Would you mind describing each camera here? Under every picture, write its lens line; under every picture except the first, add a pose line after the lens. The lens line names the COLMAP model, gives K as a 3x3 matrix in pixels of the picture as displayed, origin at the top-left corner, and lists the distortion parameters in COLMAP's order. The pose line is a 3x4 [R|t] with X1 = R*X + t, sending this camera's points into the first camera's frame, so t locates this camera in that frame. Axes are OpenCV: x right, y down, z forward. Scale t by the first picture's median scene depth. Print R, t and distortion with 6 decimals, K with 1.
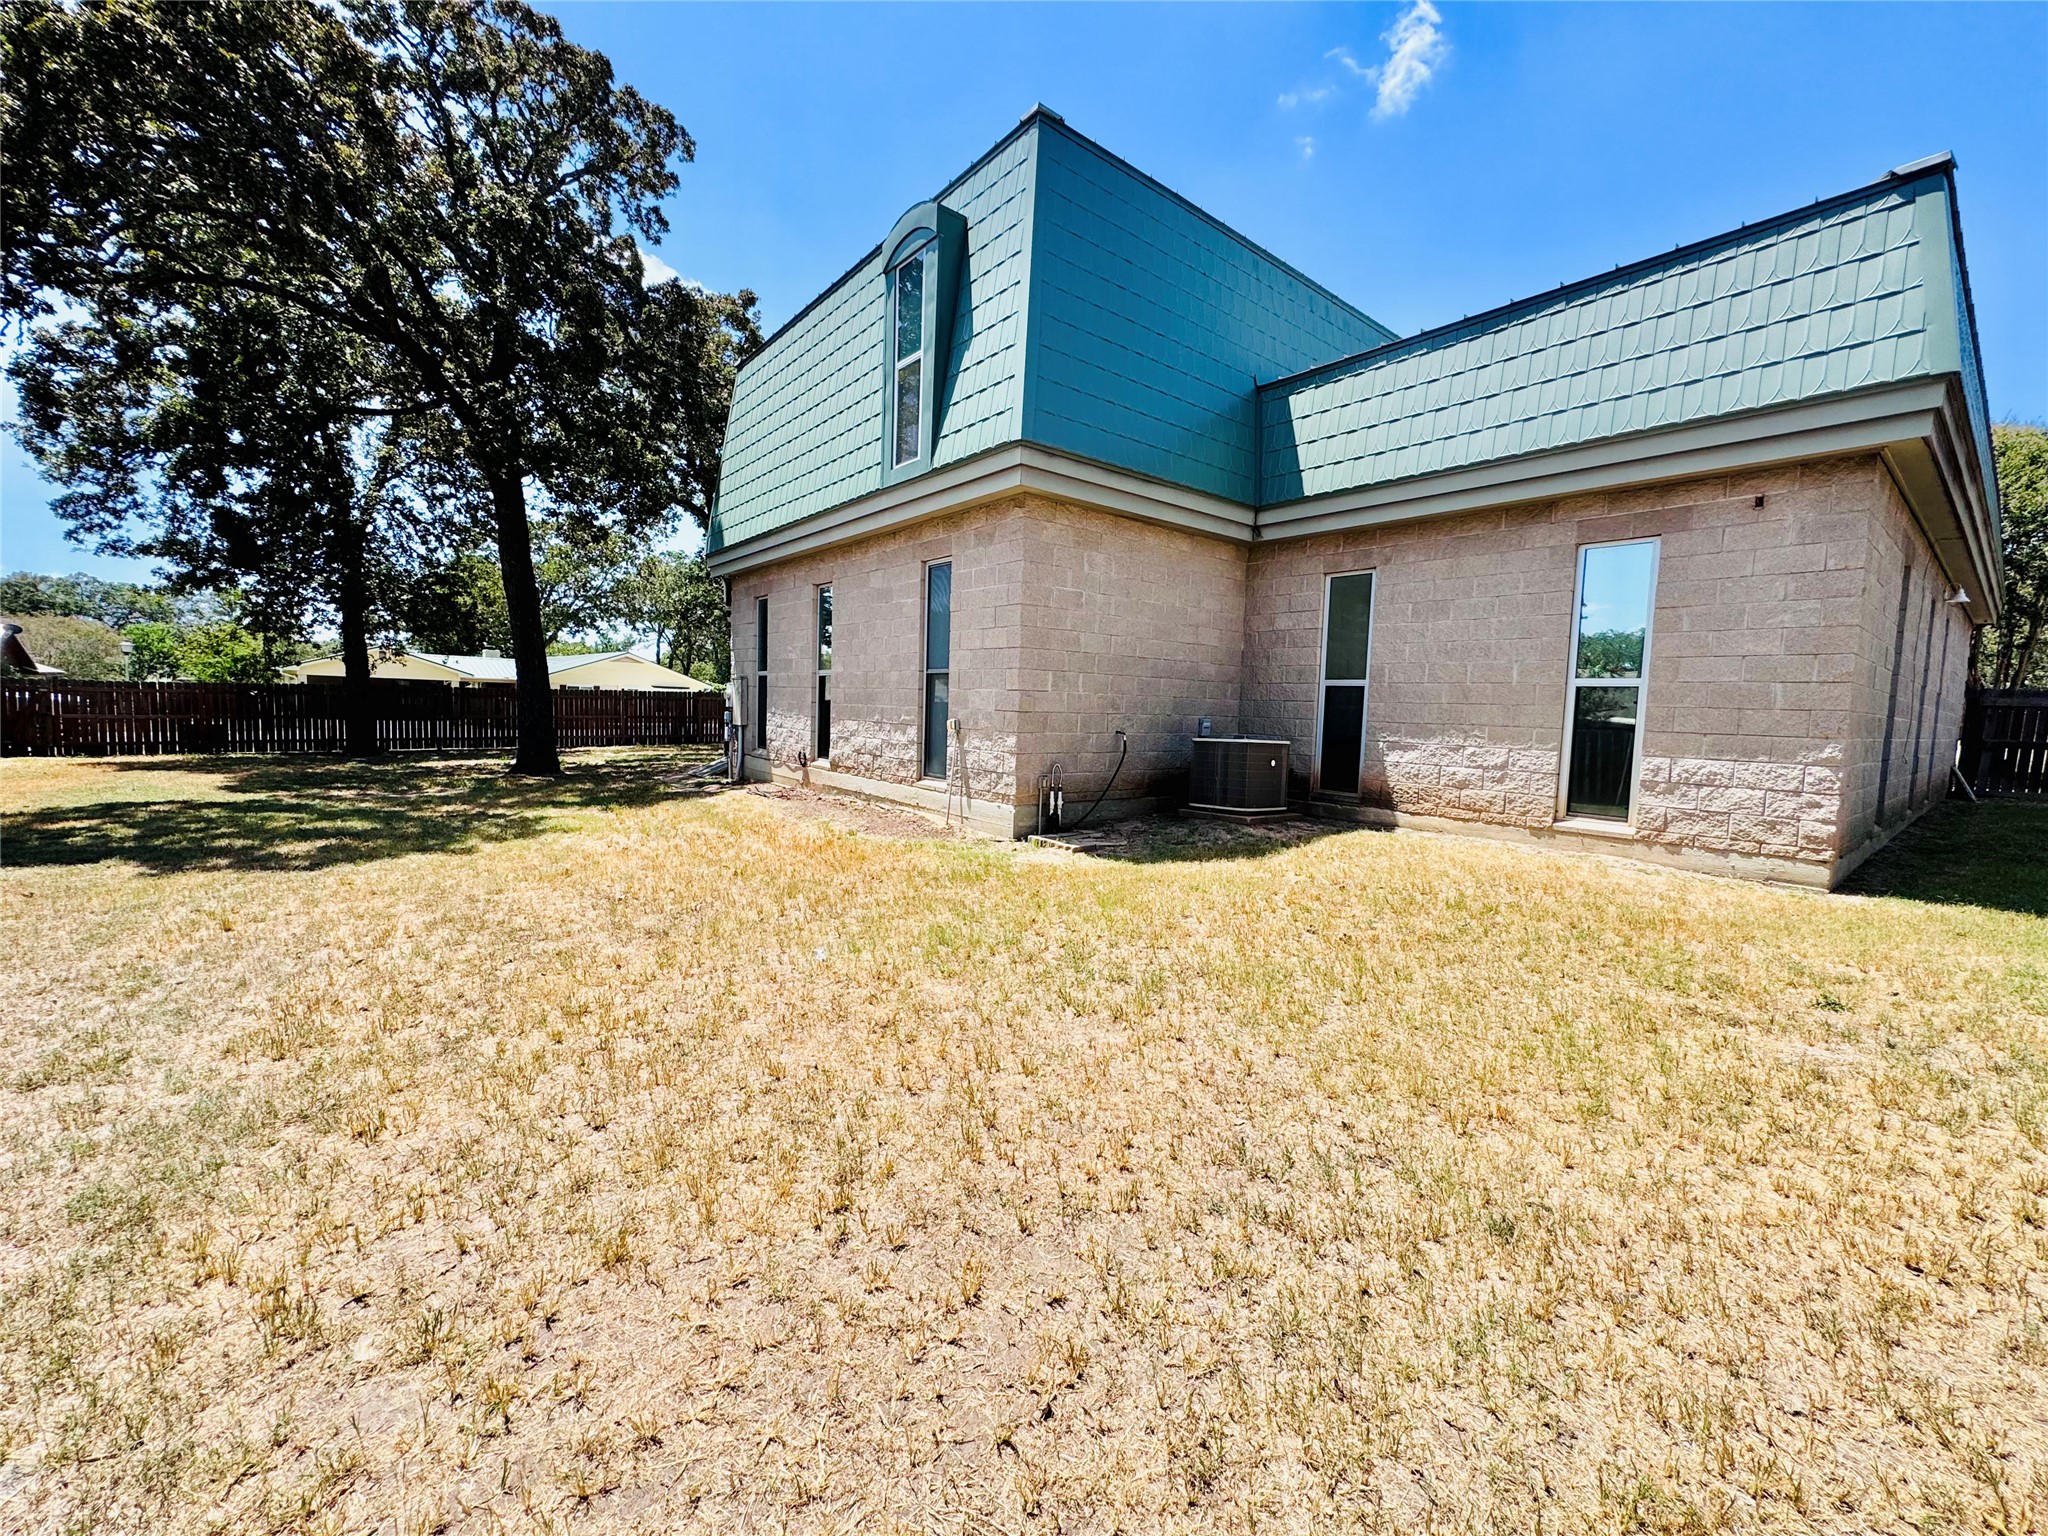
lens RADIAL K [[842.2, 0, 1015.5], [0, 842.2, 770.2], [0, 0, 1]] dist [-0.002706, -0.000444]
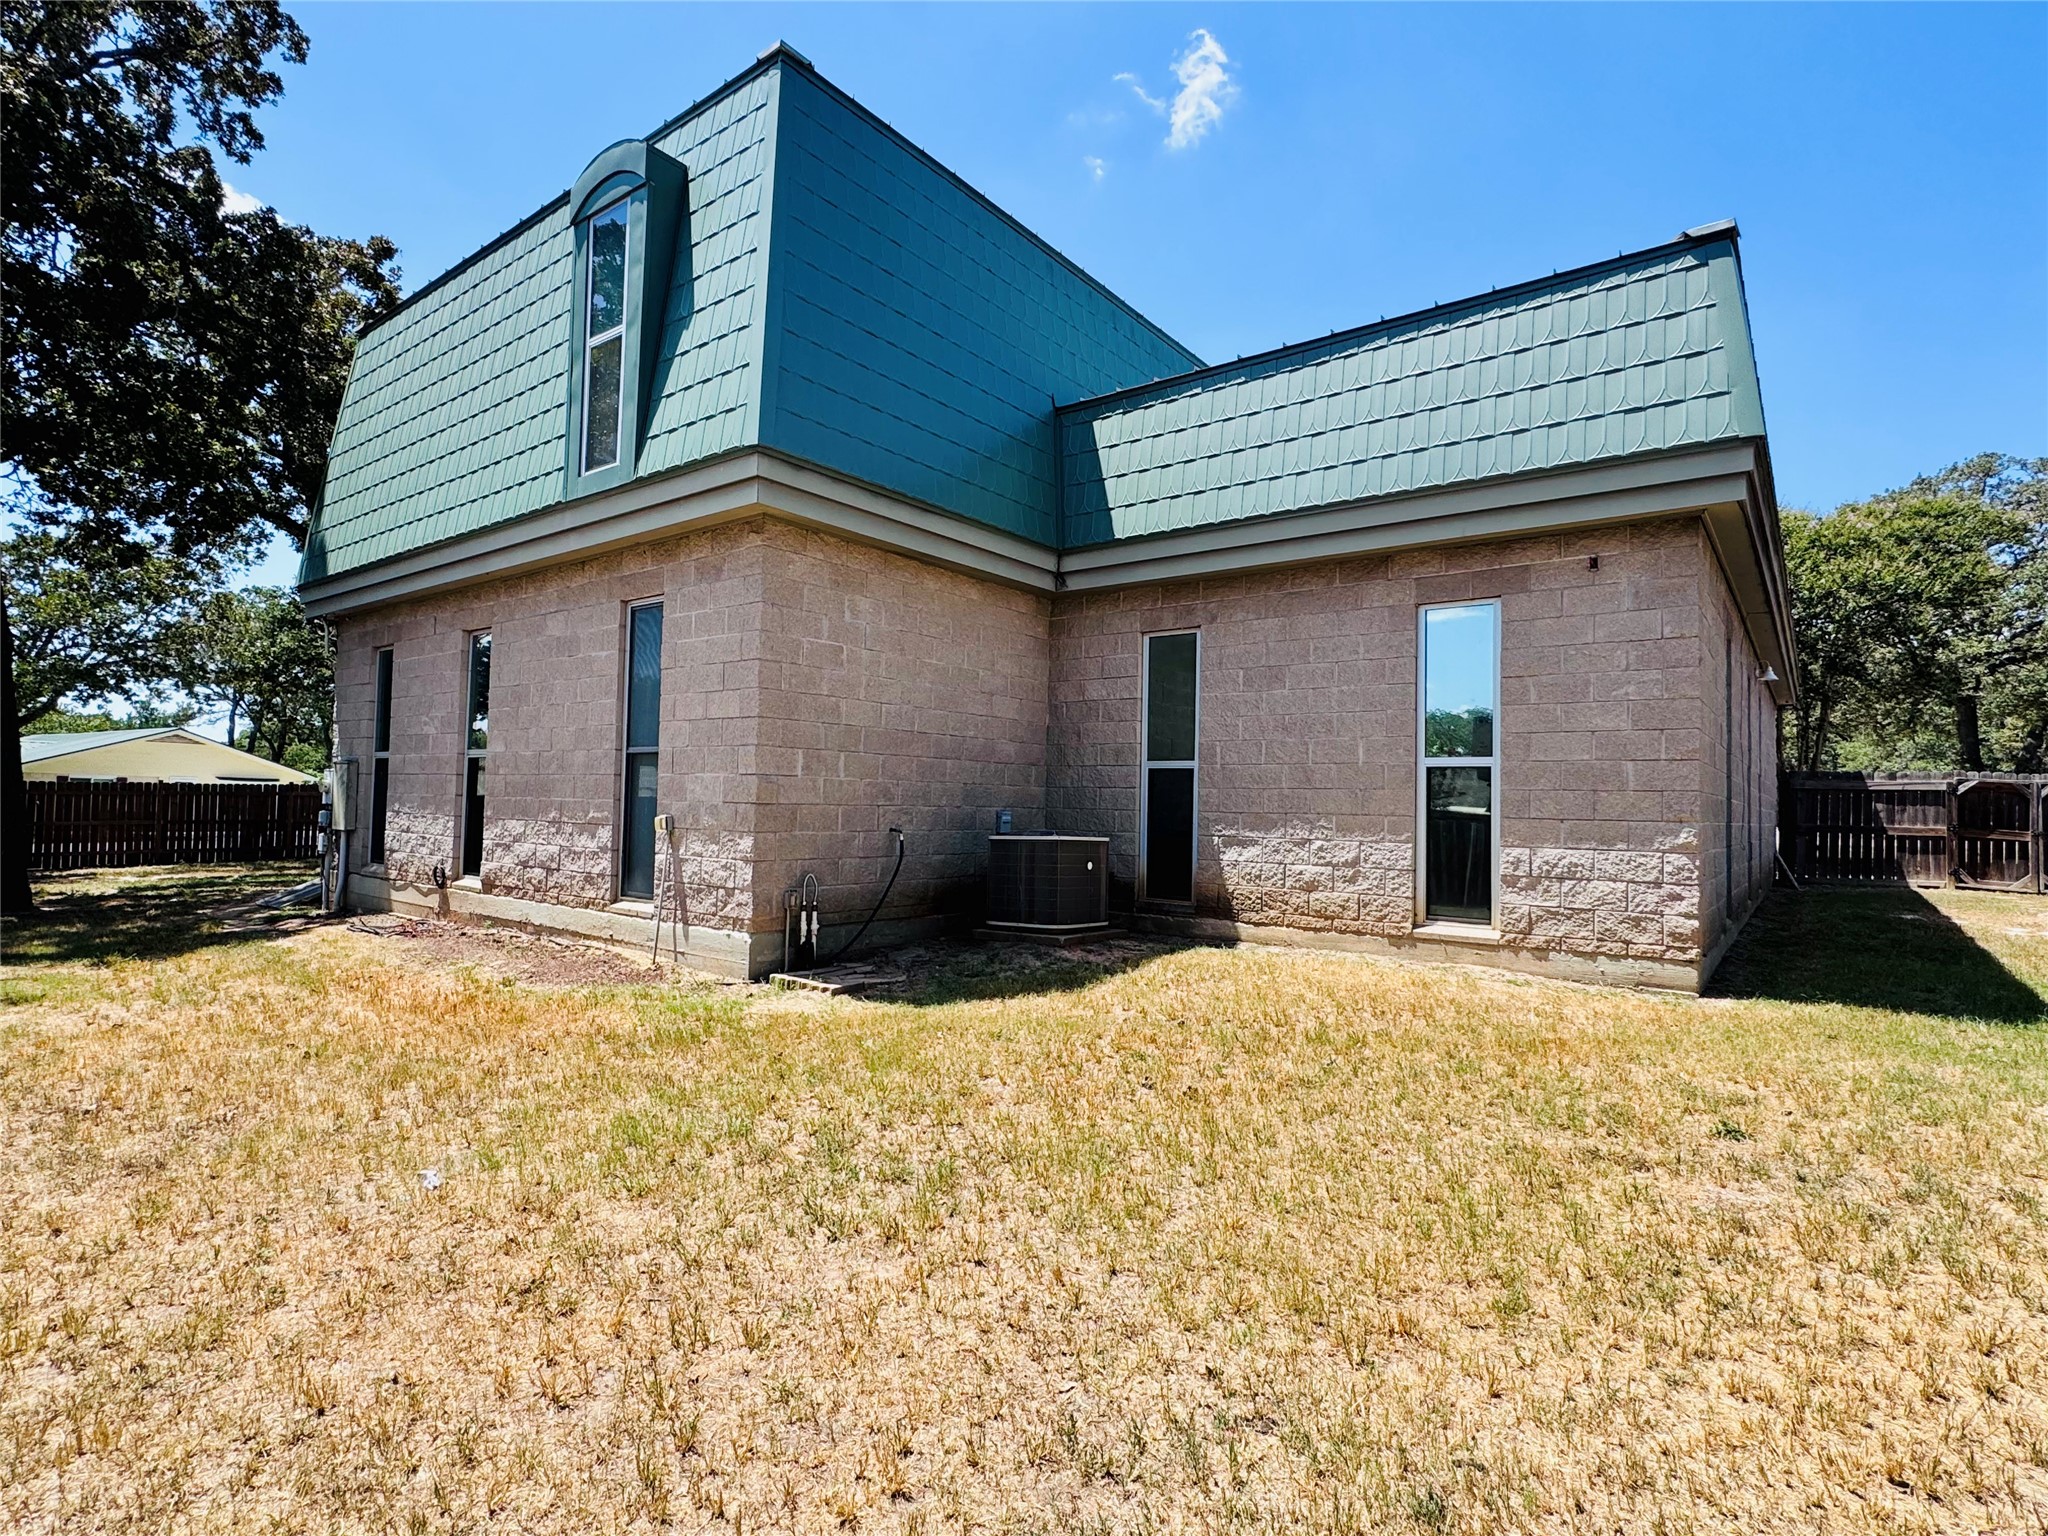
lens RADIAL K [[1064.8, 0, 1023.9], [0, 1064.8, 764.8], [0, 0, 1]] dist [-0.002736, 0.001082]
pose [[0.971549, -0.001806, 0.236832, 0.010753], [0.027762, 0.993946, -0.106309, 0.001966], [-0.235206, 0.109859, 0.965717, 0.044384]]
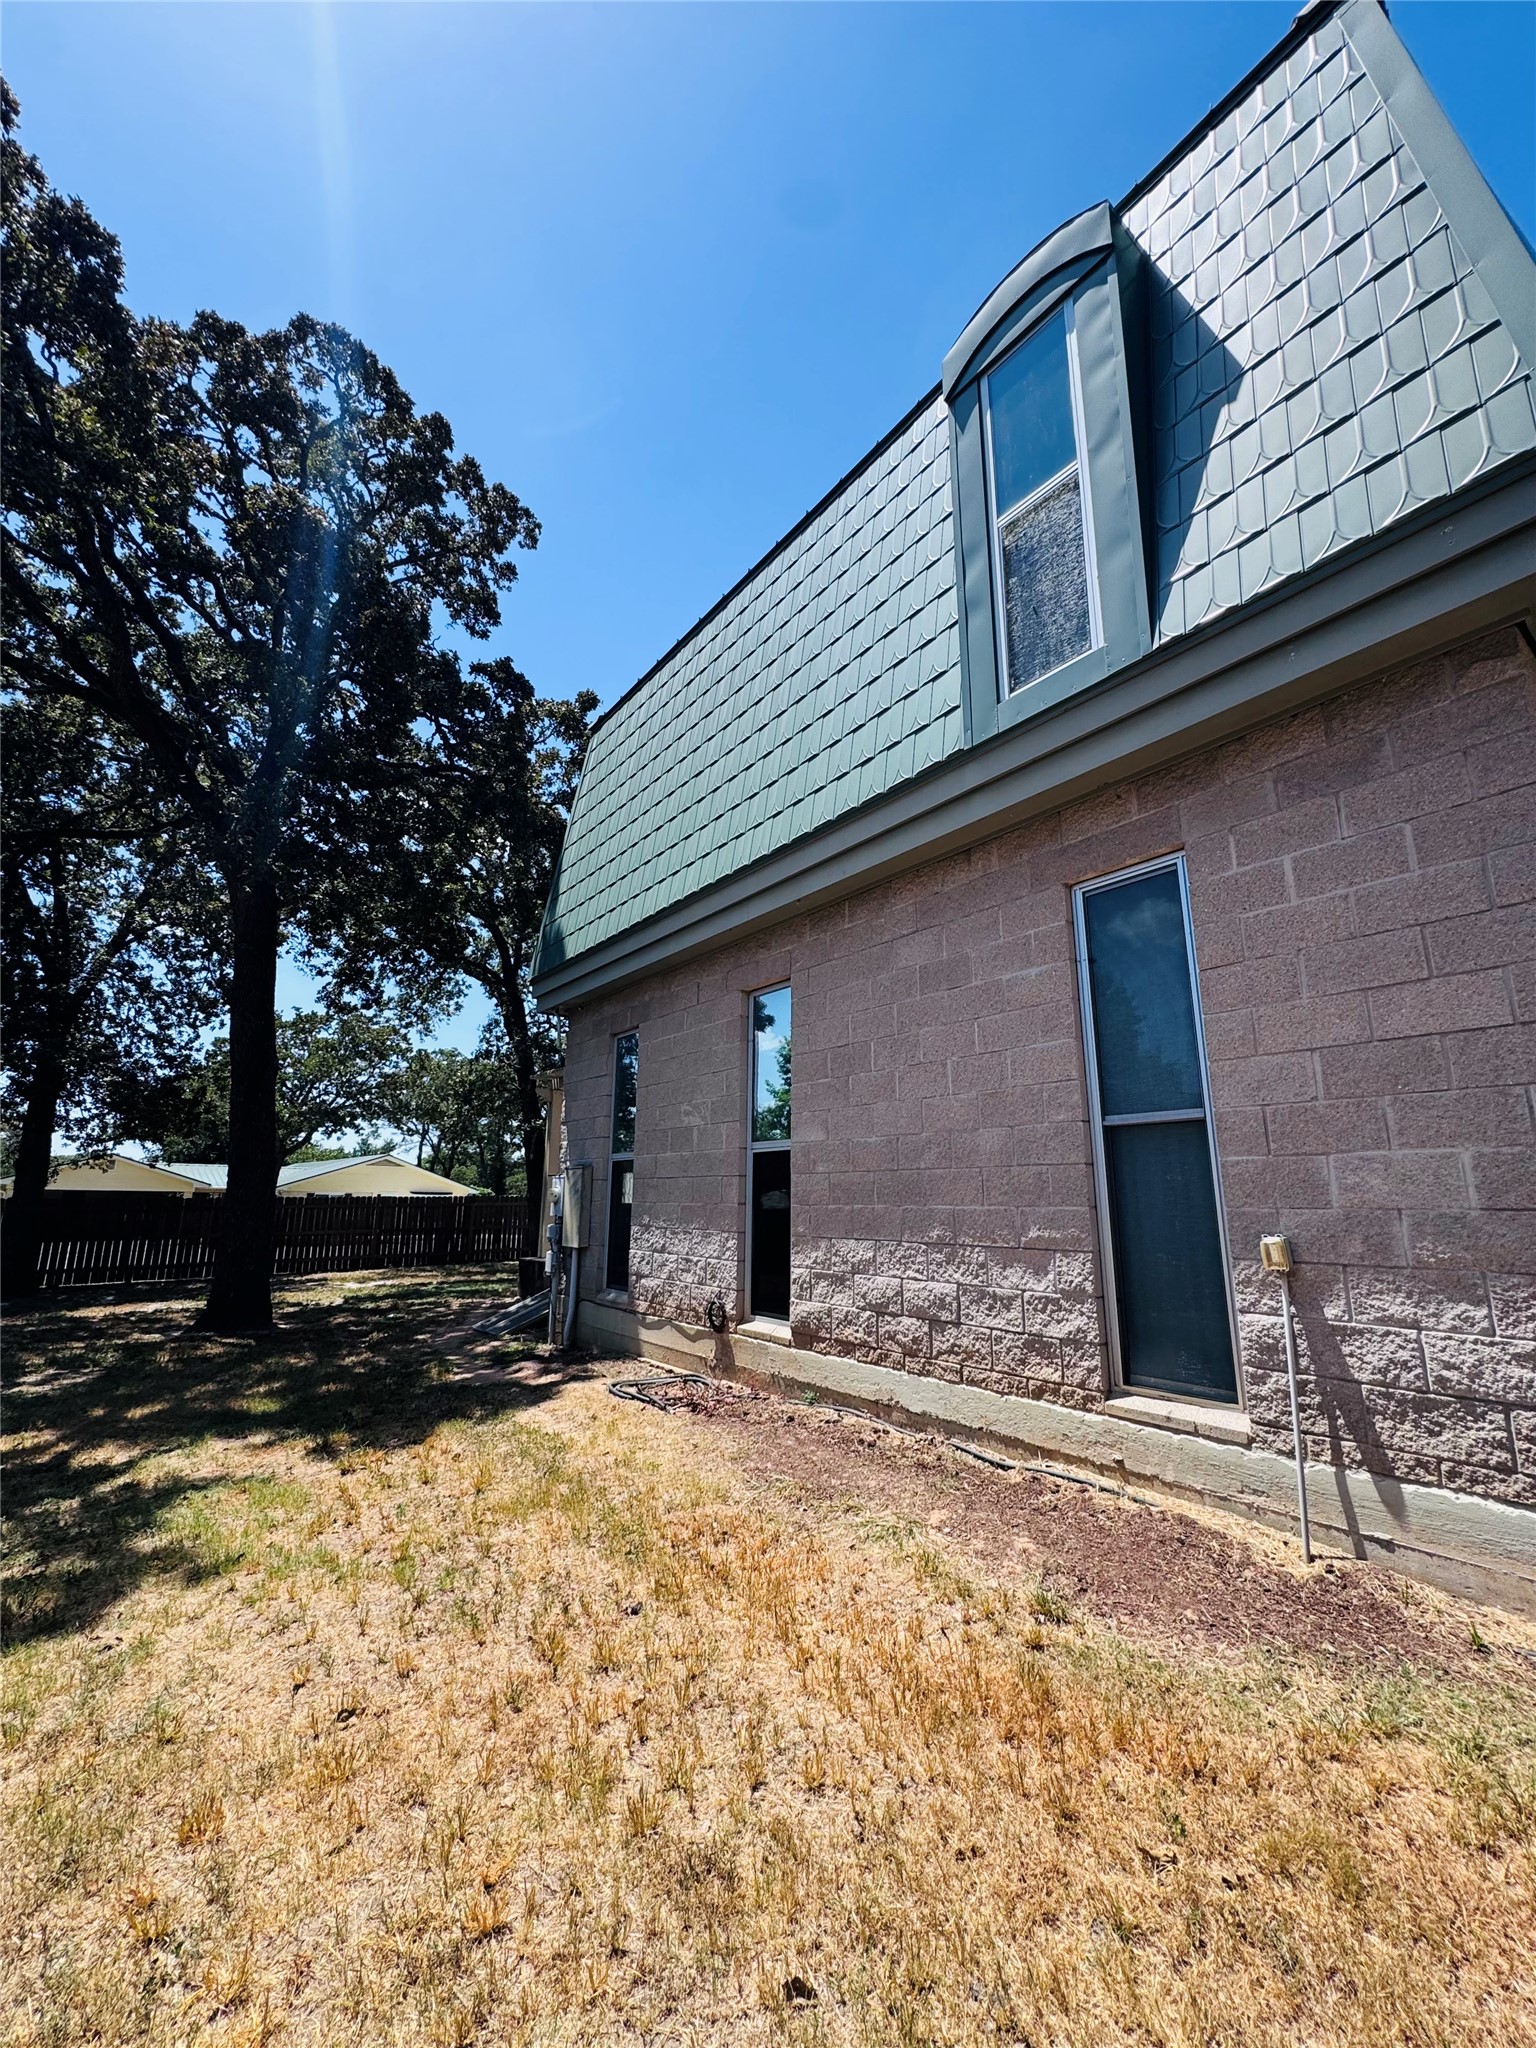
lens RADIAL K [[825.3, 0, 765.4], [0, 825.3, 1012.9], [0, 0, 1]] dist [-0.005082, -0.000158]
pose [[0.999605, -0.027978, 0.002610, -0.321742], [0.027479, 0.953903, -0.298854, -0.057239], [0.005871, 0.298807, 0.954295, 0.675436]]
